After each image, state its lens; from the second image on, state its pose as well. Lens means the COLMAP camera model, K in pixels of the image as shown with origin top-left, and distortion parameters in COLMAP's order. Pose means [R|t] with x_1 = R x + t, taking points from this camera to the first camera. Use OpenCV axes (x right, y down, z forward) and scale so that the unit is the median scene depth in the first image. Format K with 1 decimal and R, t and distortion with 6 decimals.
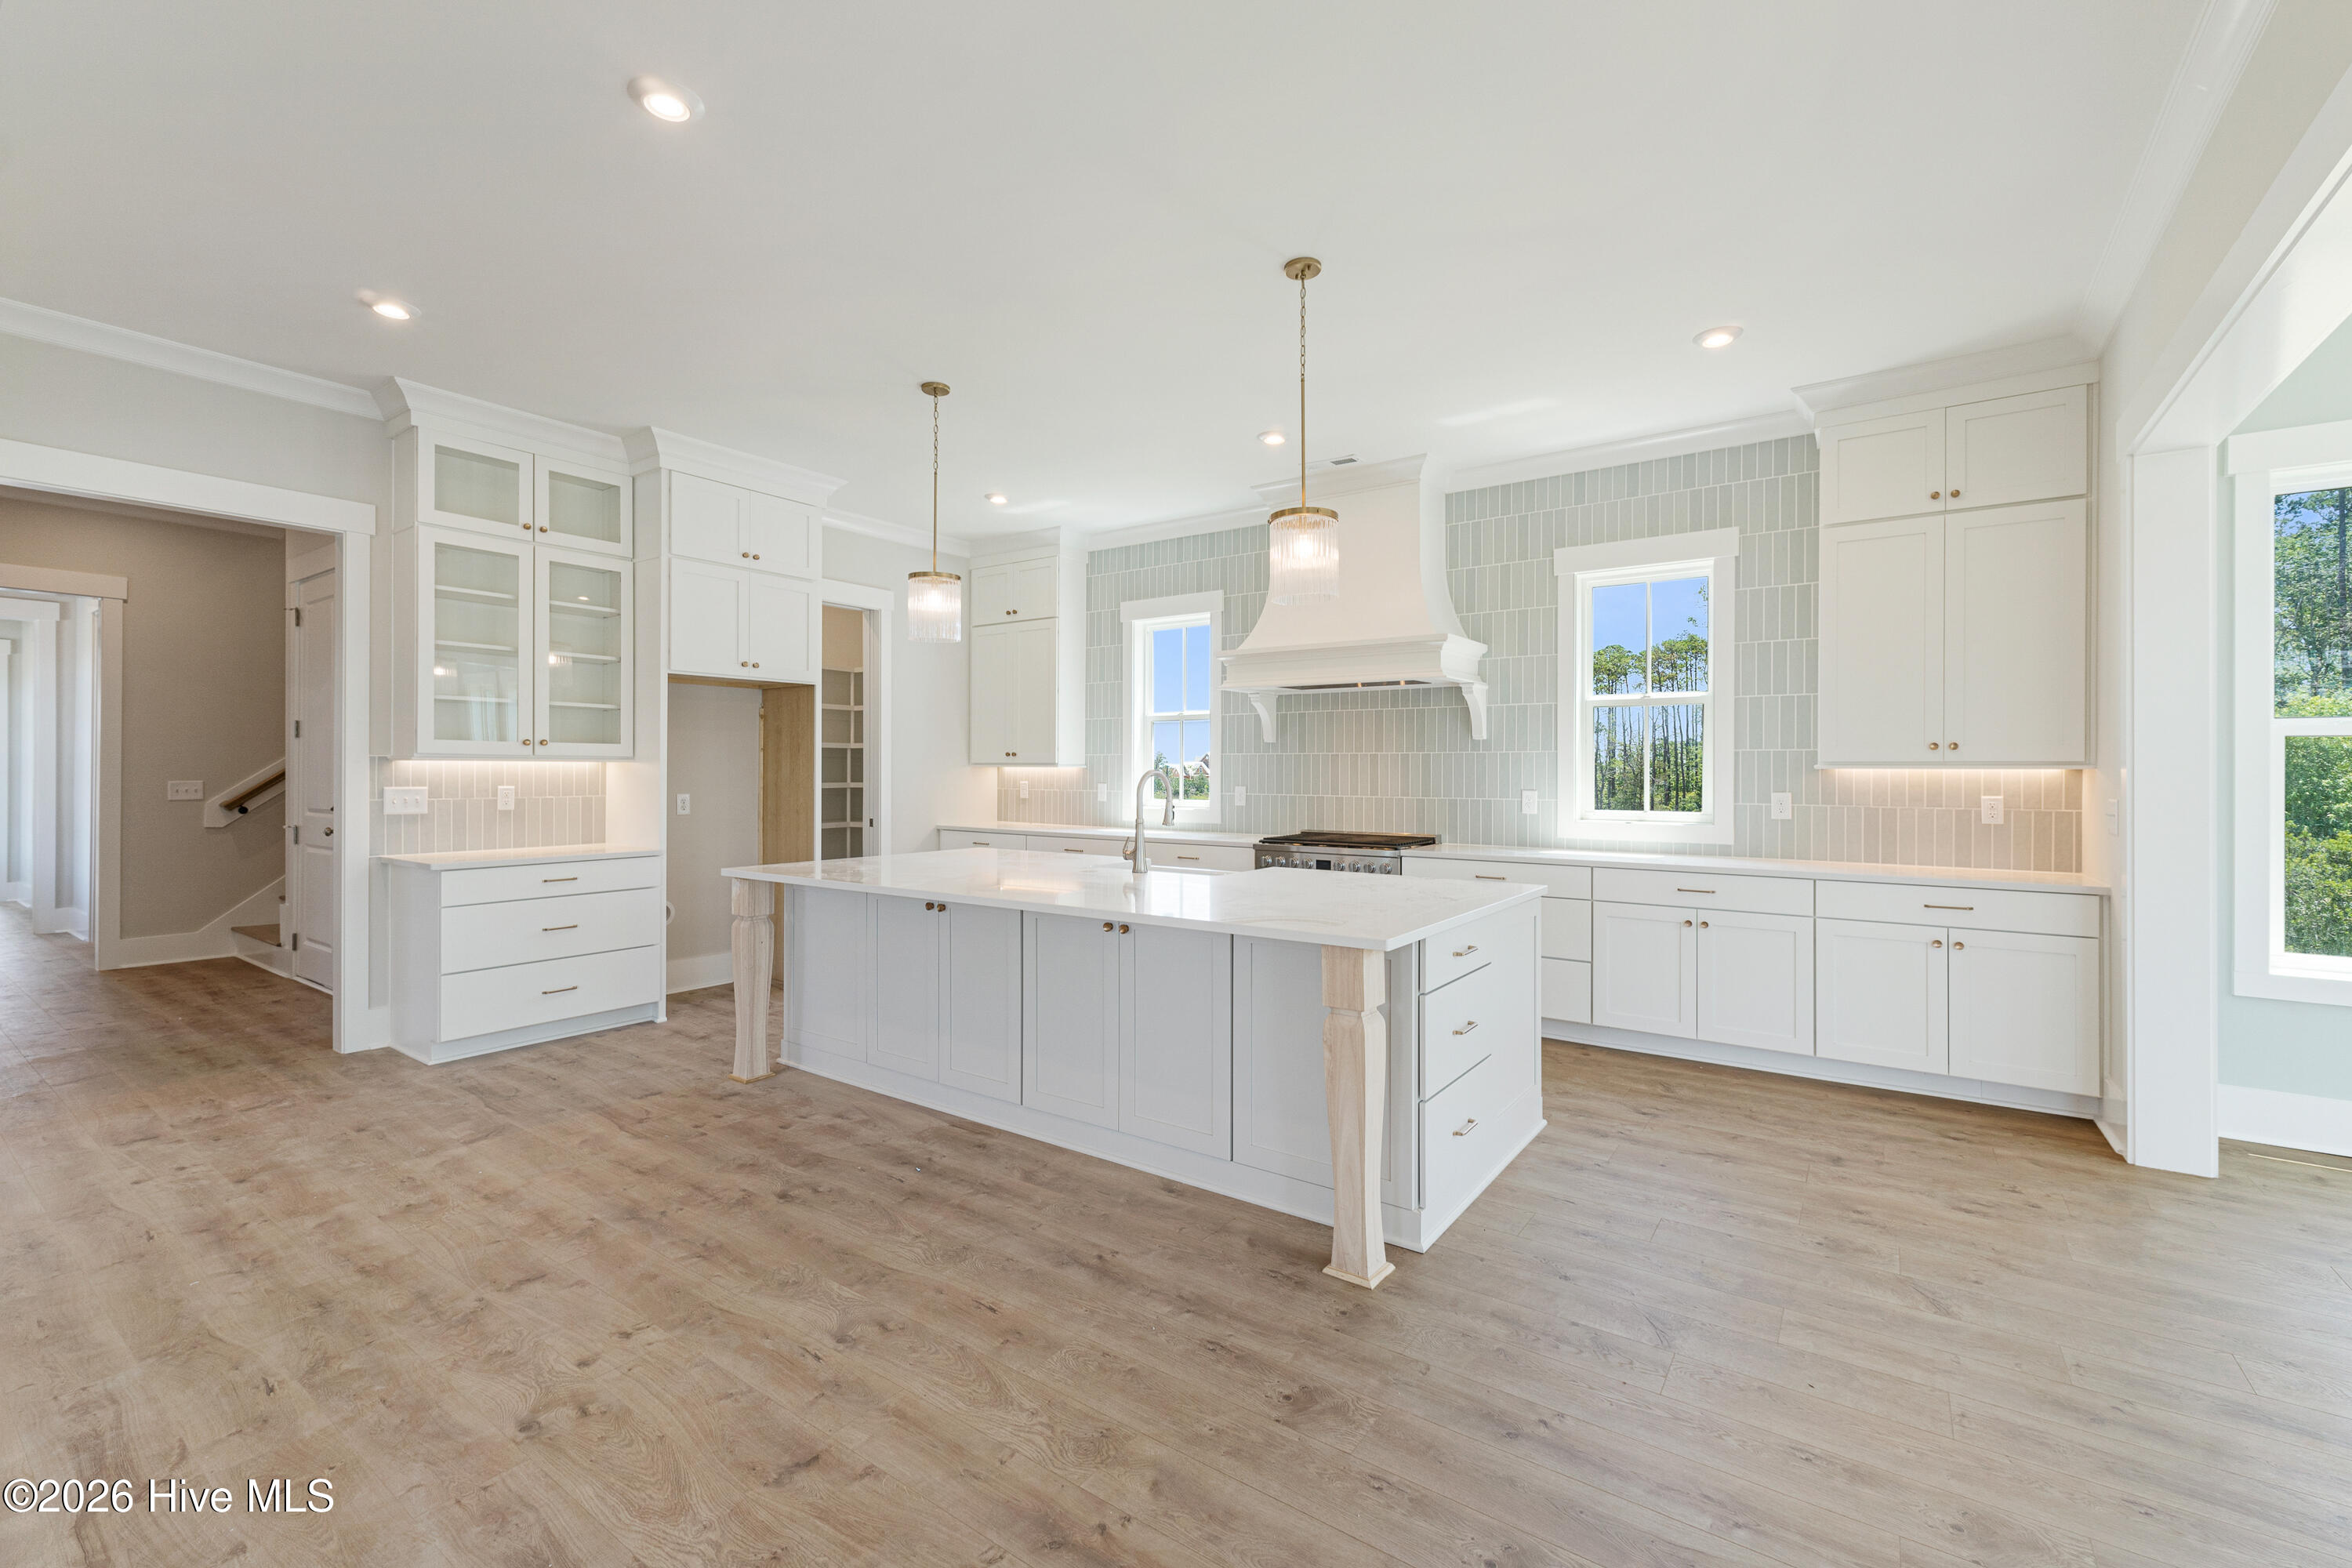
lens RADIAL K [[1024.7, 0, 1173.7], [0, 1024.7, 771.5], [0, 0, 1]] dist [0.002509, 0.000115]
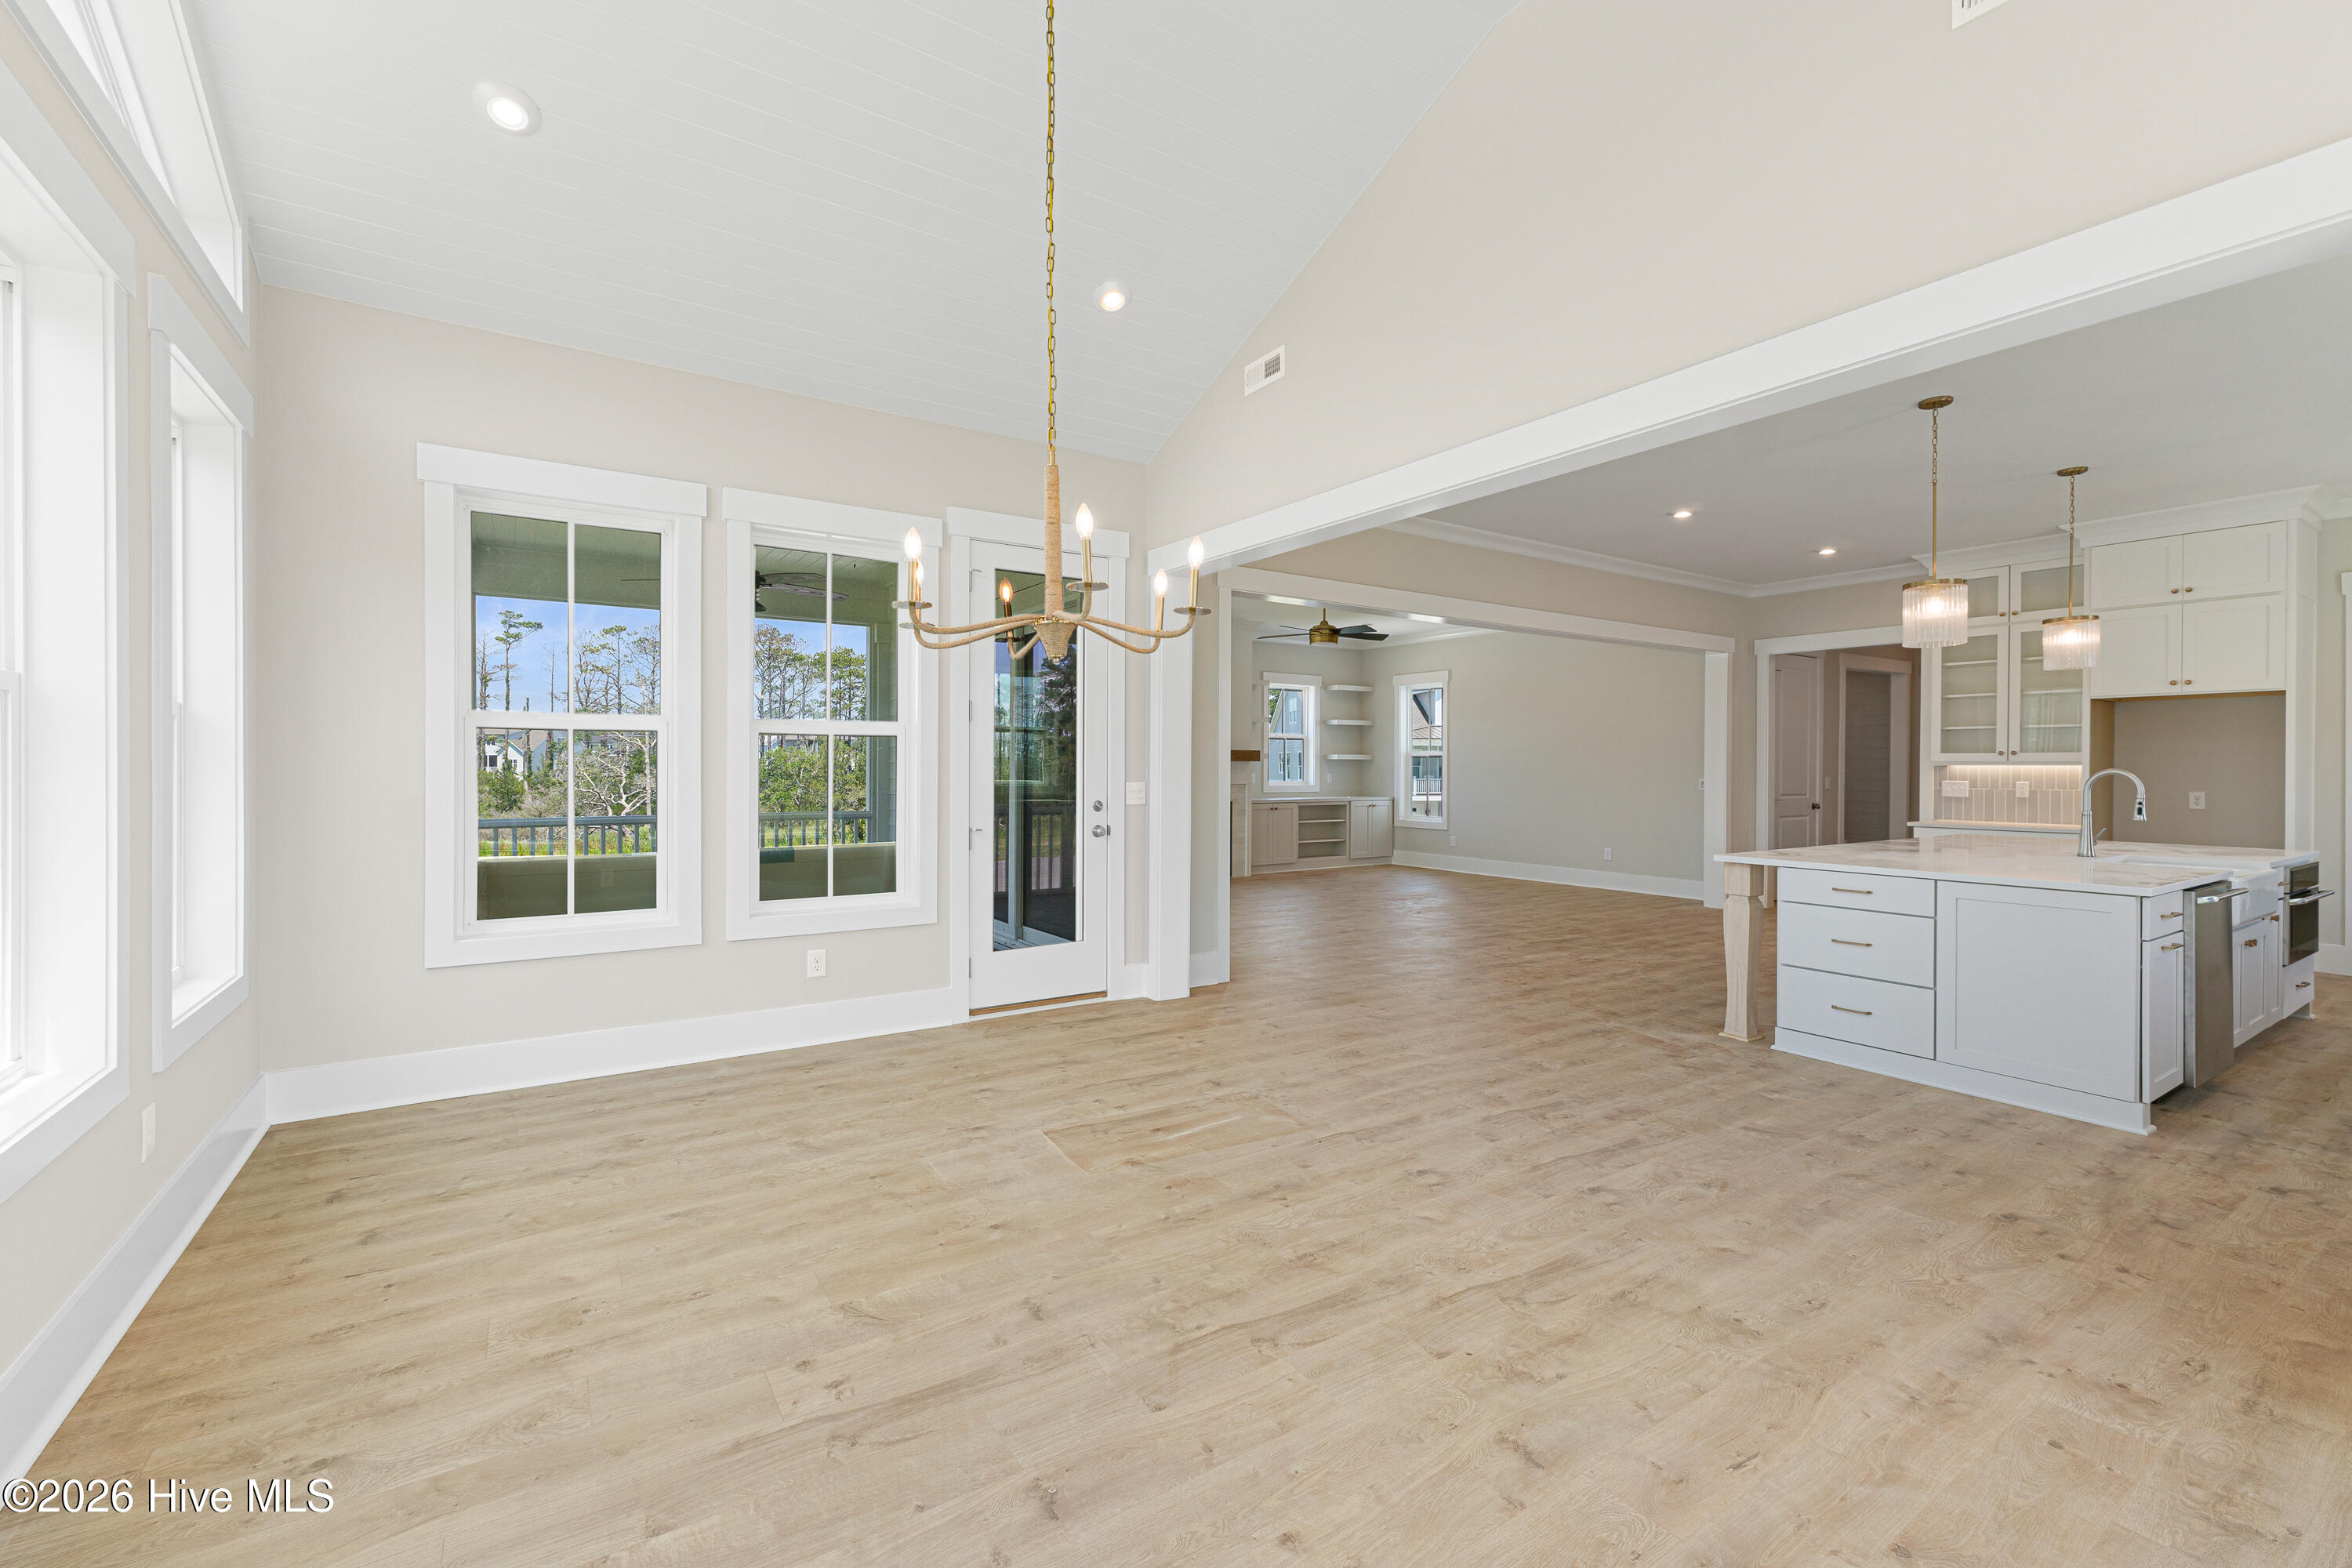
lens RADIAL K [[994.3, 0, 1184.2], [0, 994.3, 778.0], [0, 0, 1]] dist [0.007399, -0.000027]
pose [[-0.353033, 0.006415, -0.935589, 1.663947], [-0.006801, 0.999932, 0.009422, 0.004628], [0.935586, 0.009689, -0.352966, 0.511354]]
